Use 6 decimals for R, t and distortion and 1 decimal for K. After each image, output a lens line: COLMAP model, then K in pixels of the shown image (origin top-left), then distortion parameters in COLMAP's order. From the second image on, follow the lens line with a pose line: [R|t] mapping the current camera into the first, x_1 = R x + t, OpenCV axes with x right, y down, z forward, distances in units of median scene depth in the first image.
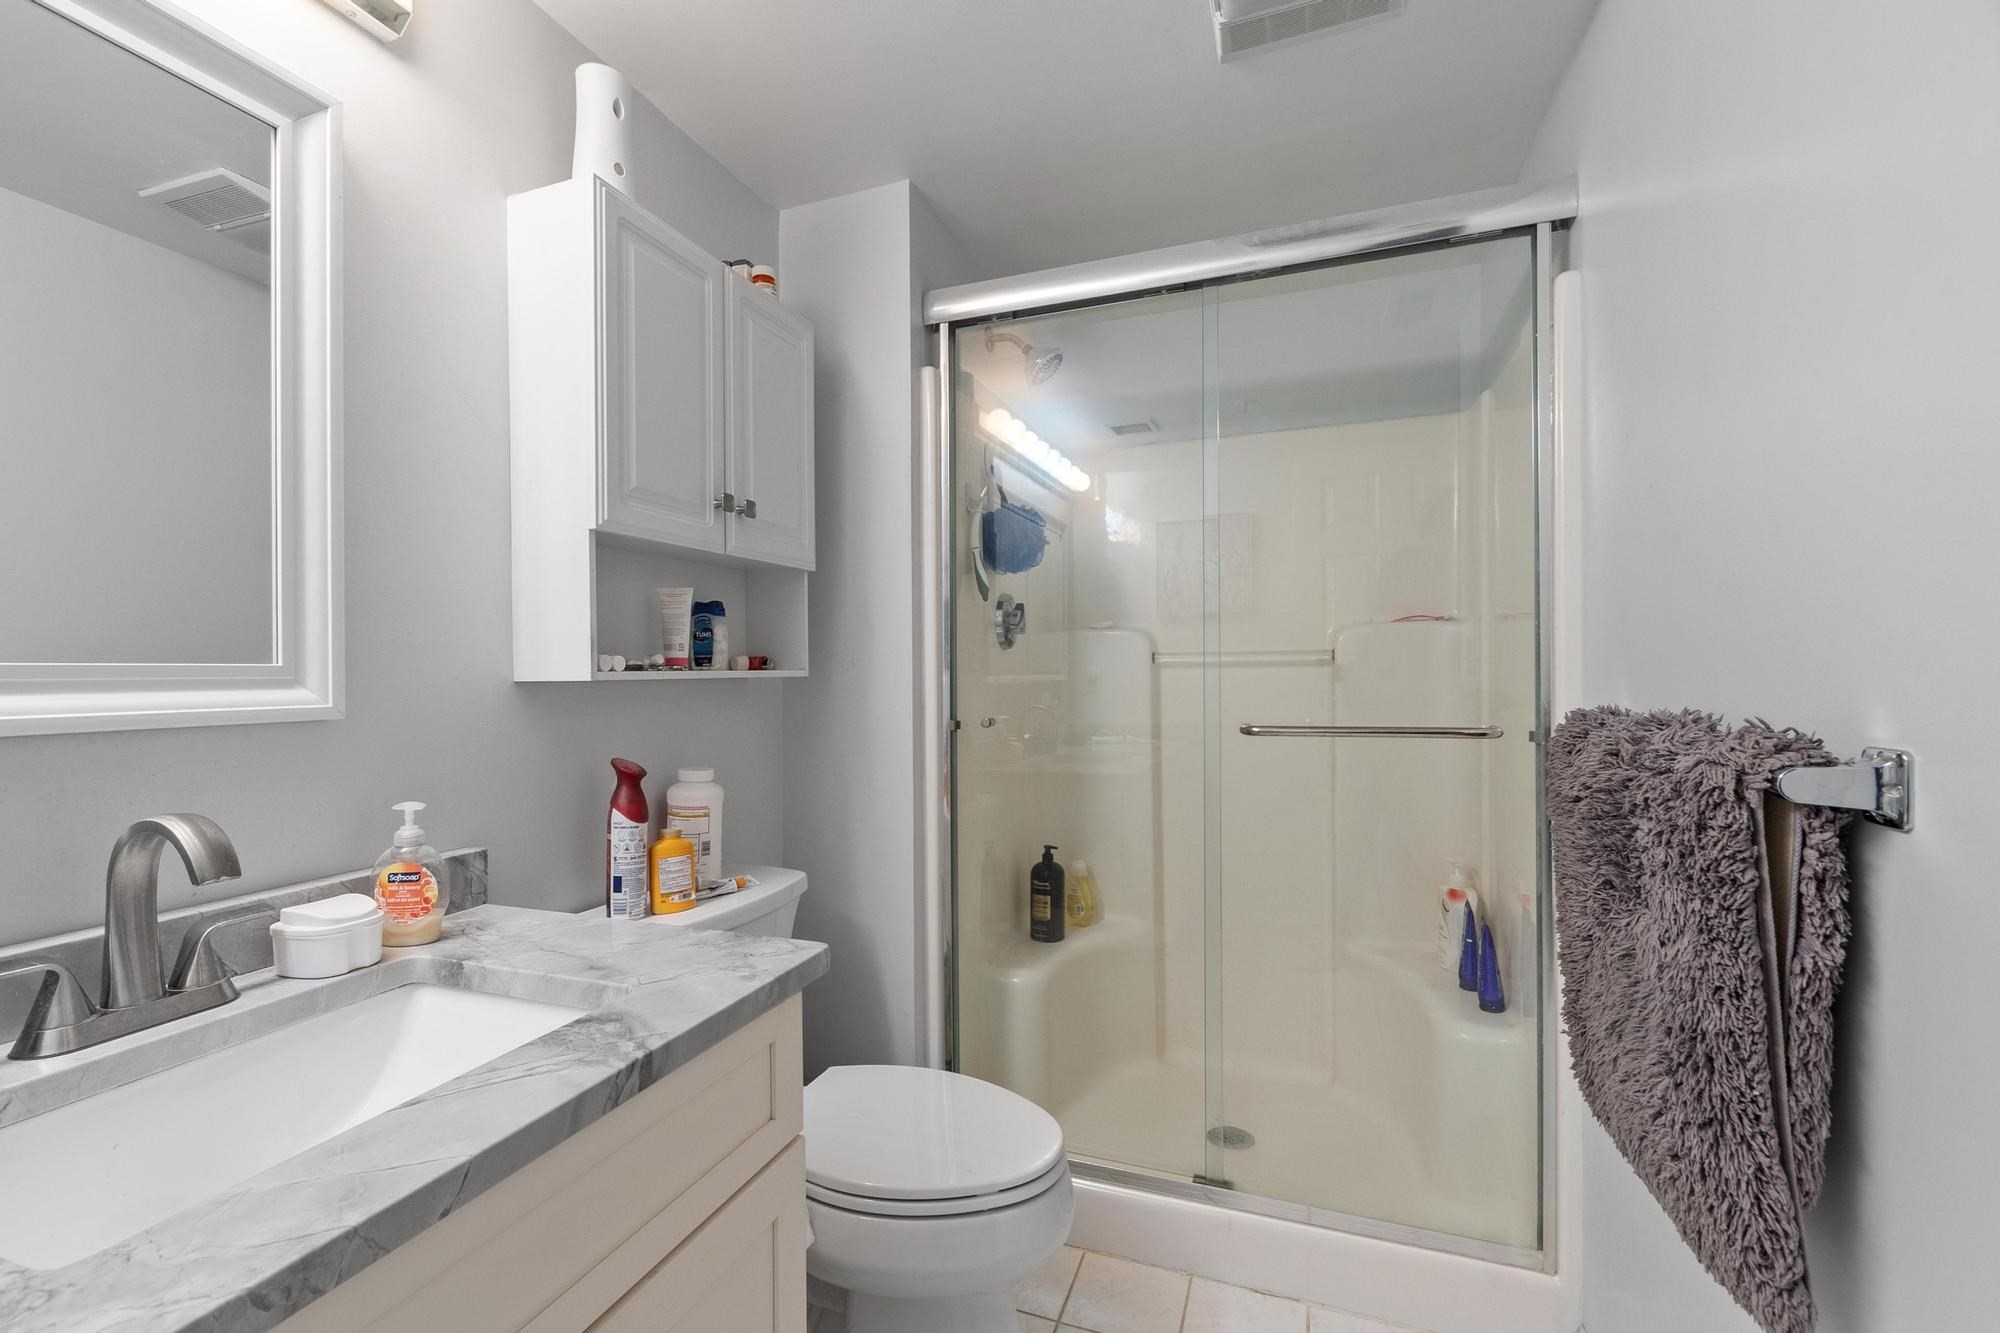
lens RADIAL K [[872.8, 0, 979.4], [0, 872.8, 665.8], [0, 0, 1]] dist [0.001347, 0.000068]
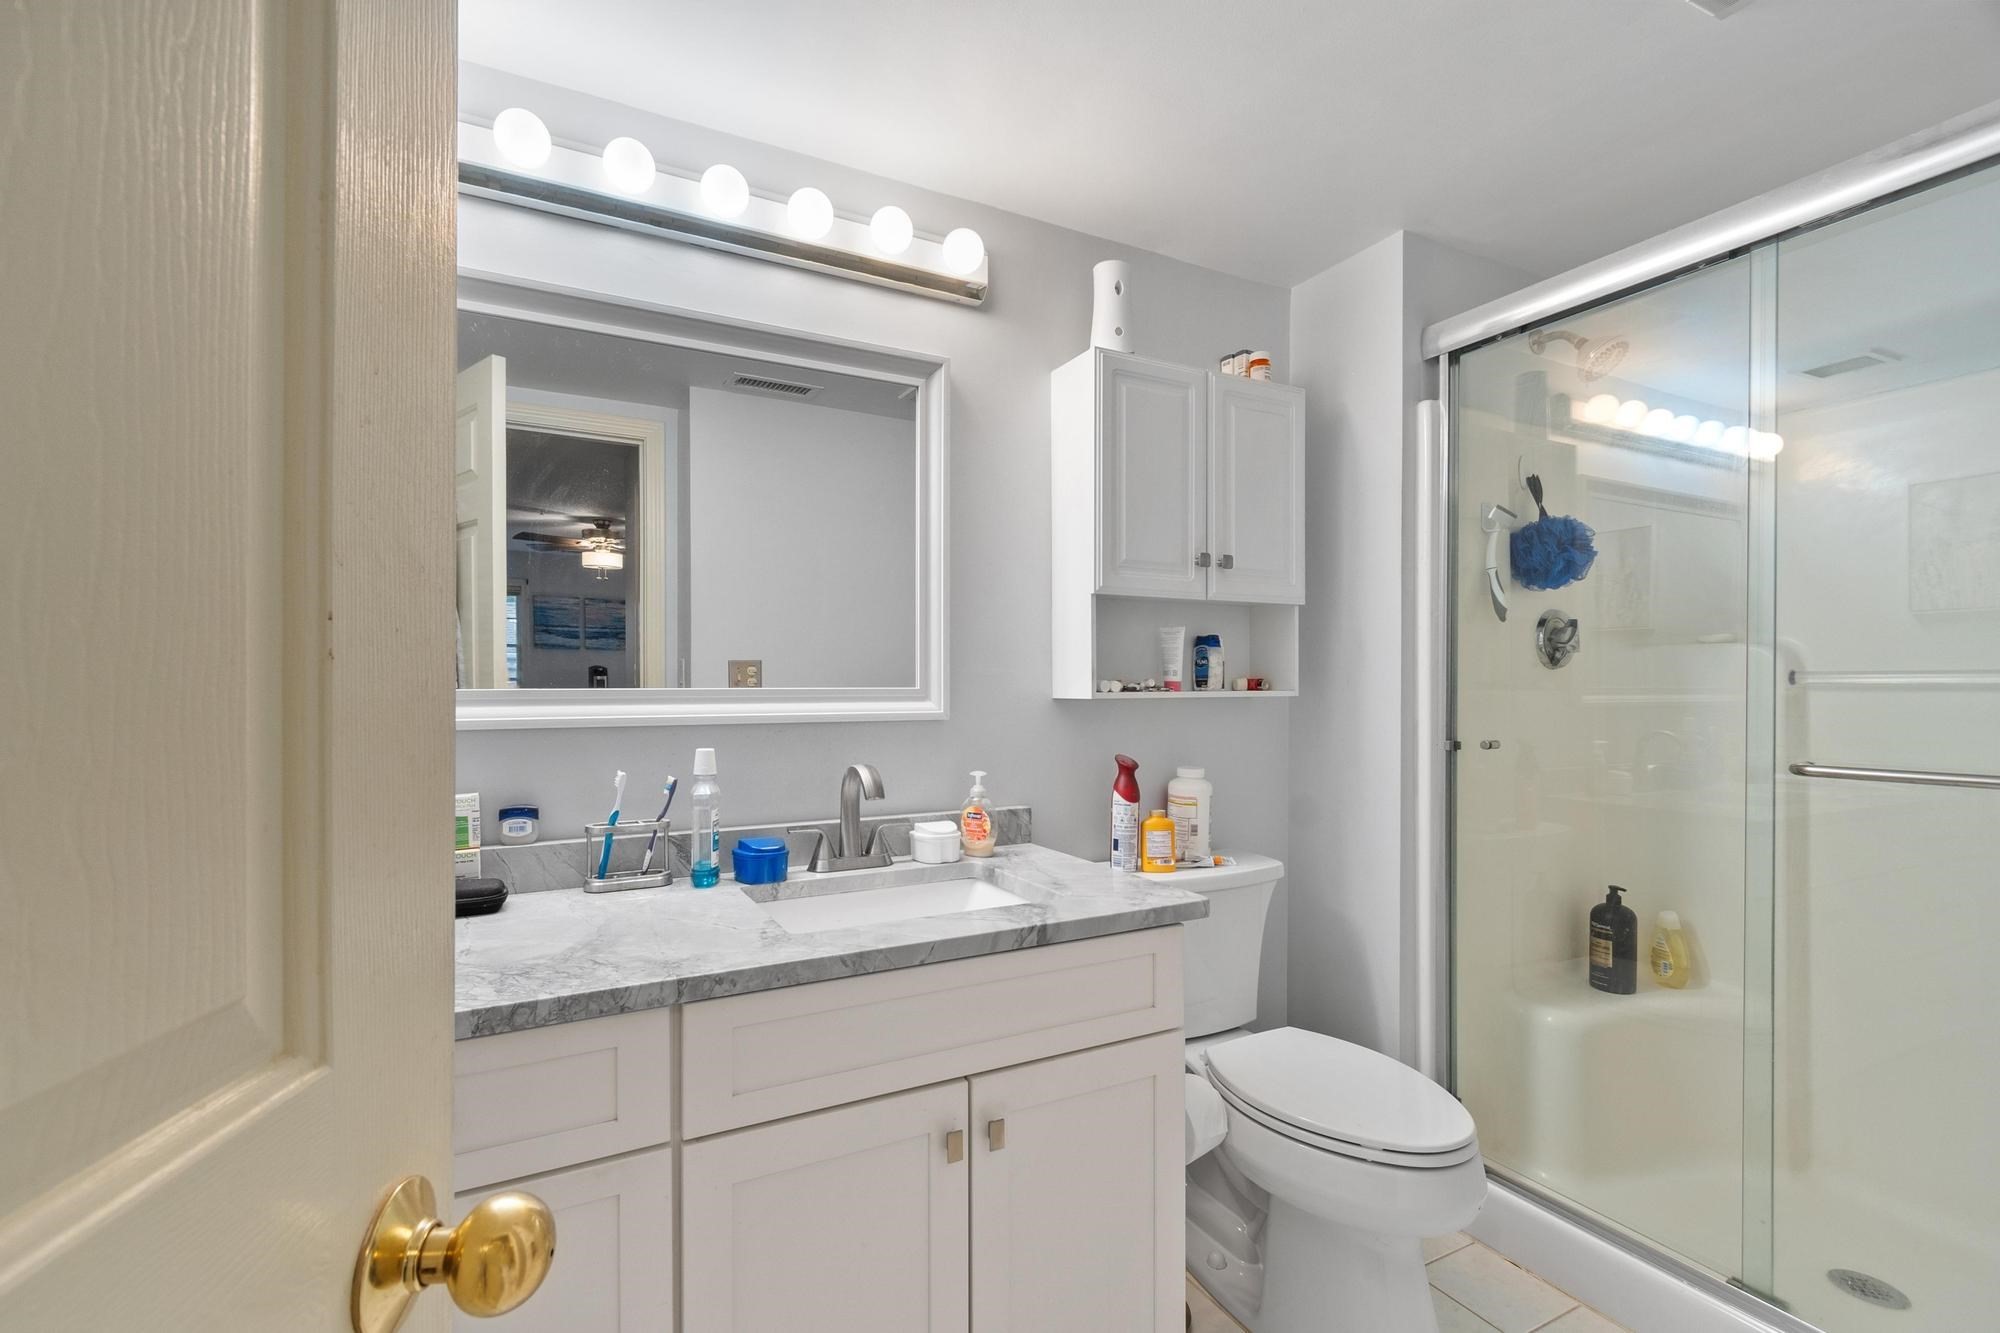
lens RADIAL K [[872.8, 0, 1011.7], [0, 872.8, 680.1], [0, 0, 1]] dist [0.001347, 0.000068]
pose [[0.769392, 0.005341, -0.638755, 0.306012], [-0.002679, 0.999983, 0.005134, -0.017376], [0.638771, -0.002239, 0.769393, -0.158570]]
